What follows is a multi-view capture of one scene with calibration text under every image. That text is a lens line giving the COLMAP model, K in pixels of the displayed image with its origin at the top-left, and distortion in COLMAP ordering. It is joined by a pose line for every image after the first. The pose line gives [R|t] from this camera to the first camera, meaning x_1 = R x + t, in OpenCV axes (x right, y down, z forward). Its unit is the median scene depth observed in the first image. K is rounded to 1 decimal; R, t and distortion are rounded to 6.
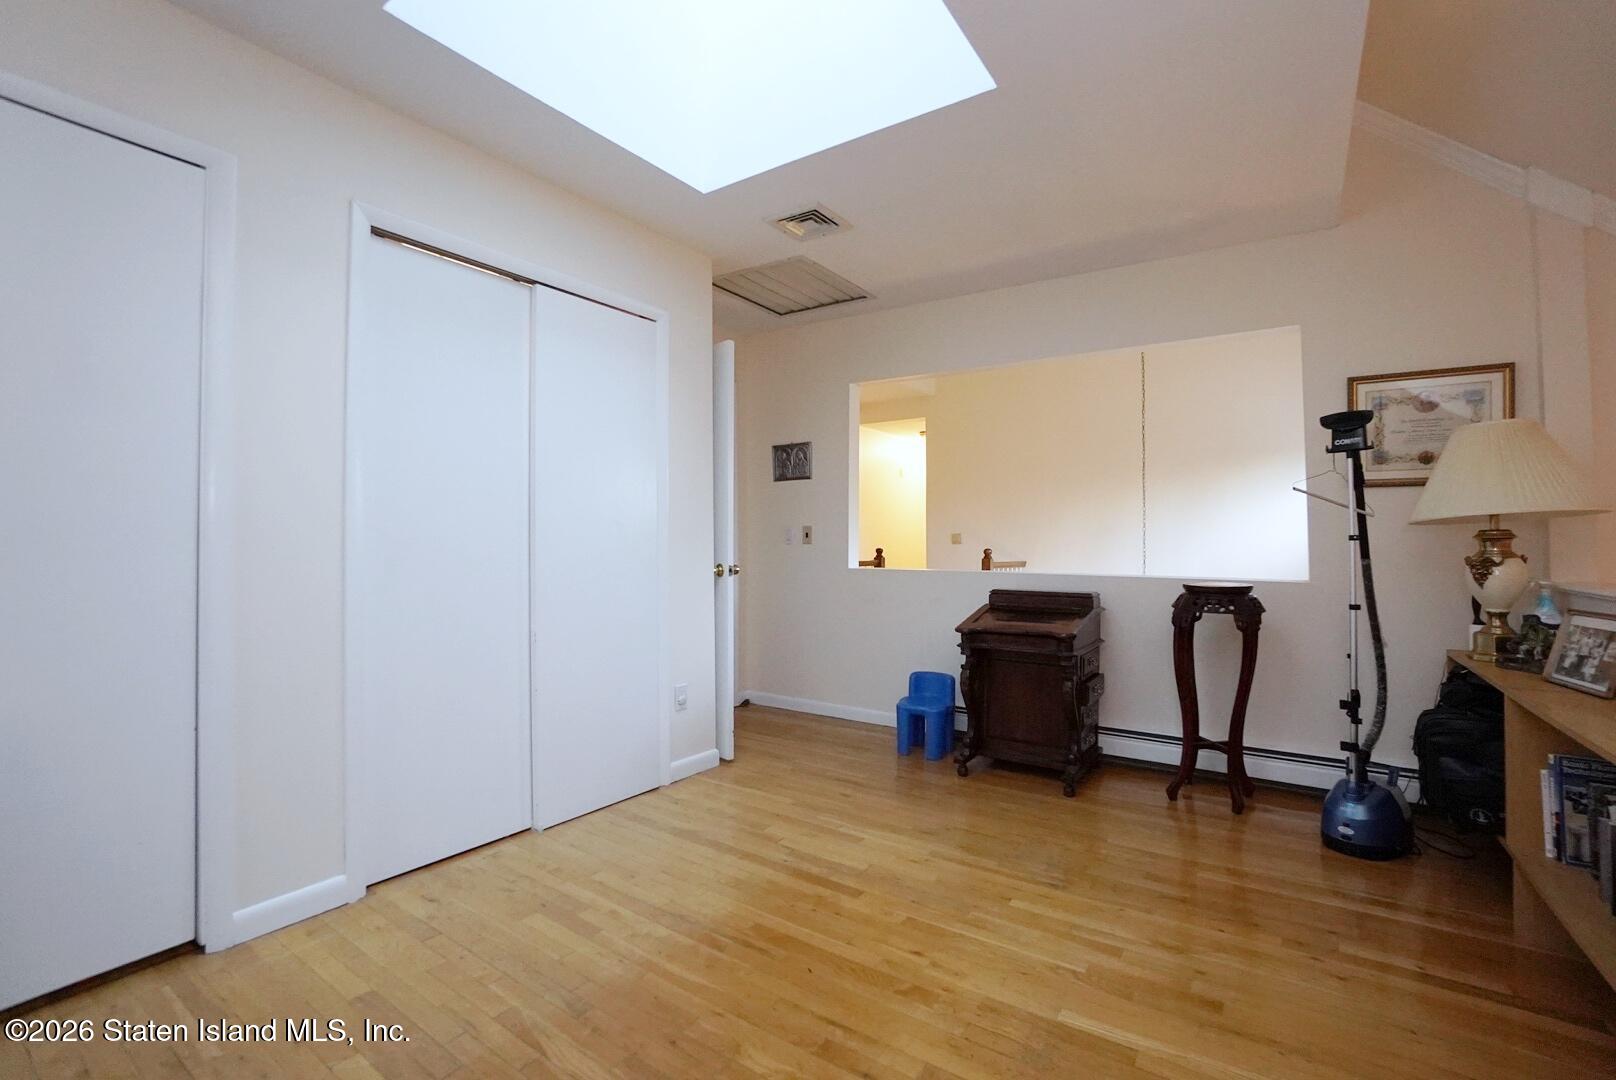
lens RADIAL K [[712.4, 0, 802.0], [0, 712.4, 536.0], [0, 0, 1]] dist [-0.054903, 0.017217]
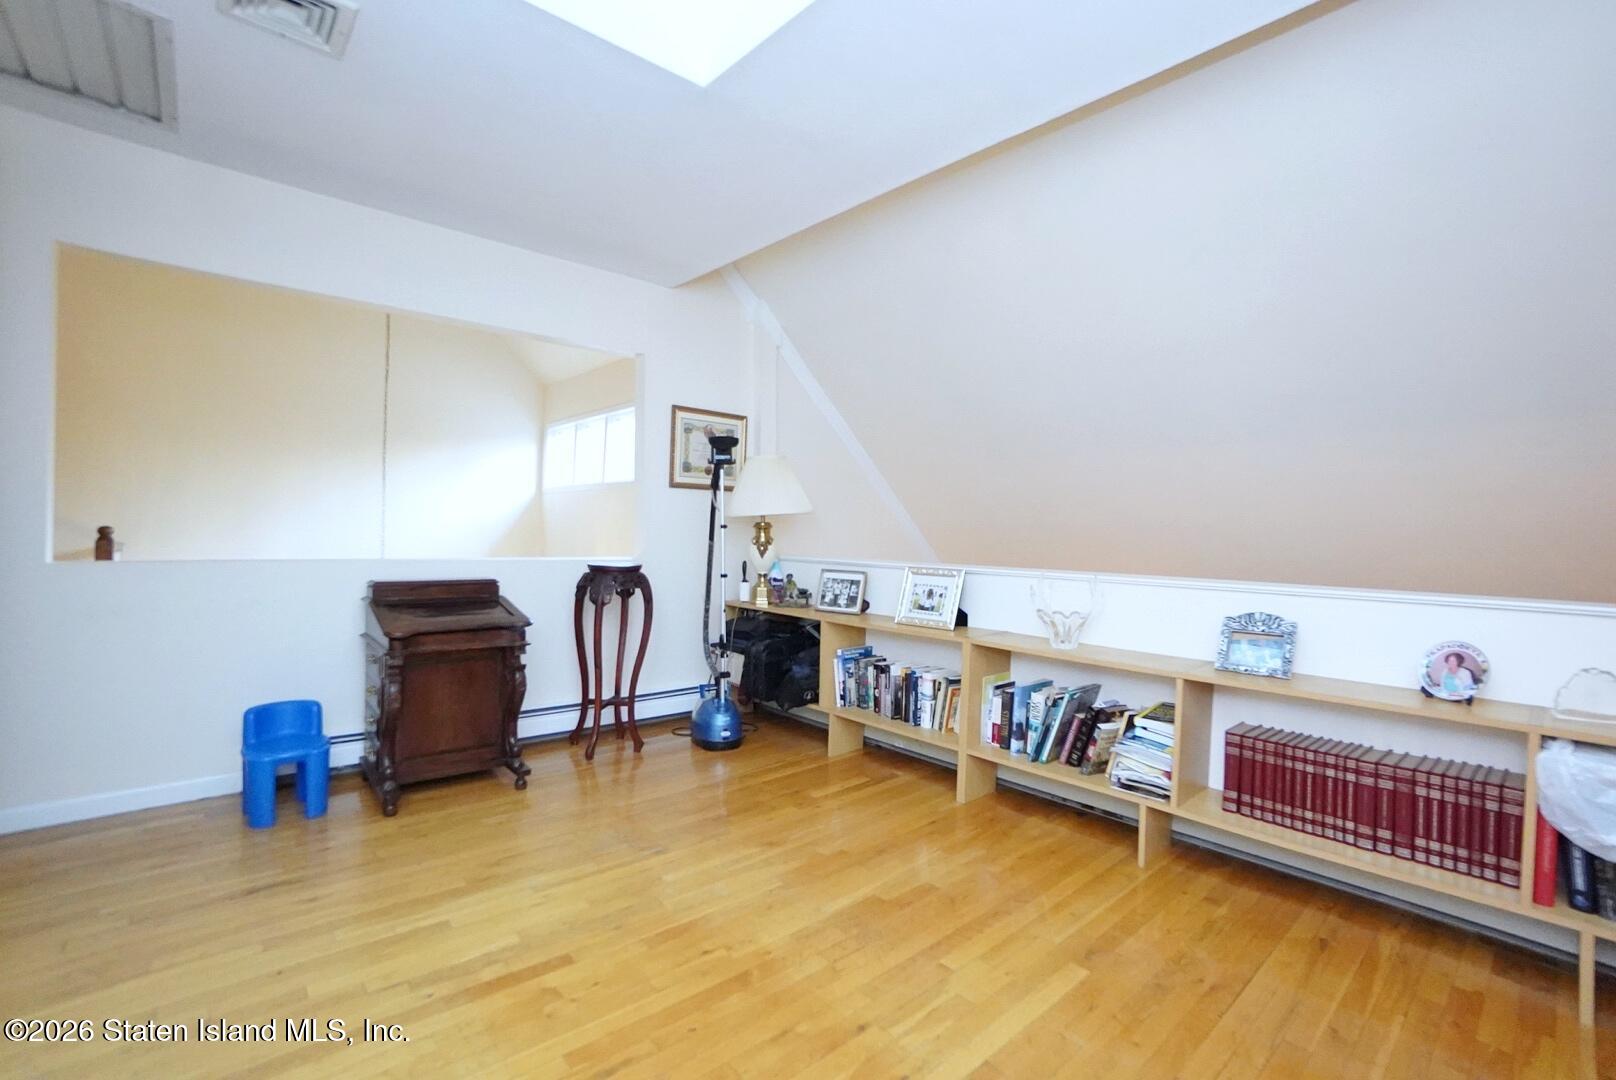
lens RADIAL K [[712.4, 0, 806.1], [0, 712.4, 535.9], [0, 0, 1]] dist [-0.054903, 0.017217]
pose [[0.237250, -0.005097, 0.971435, -0.532479], [-0.031334, 0.999426, 0.012897, -0.002104], [-0.970943, -0.033498, 0.236954, 0.462531]]
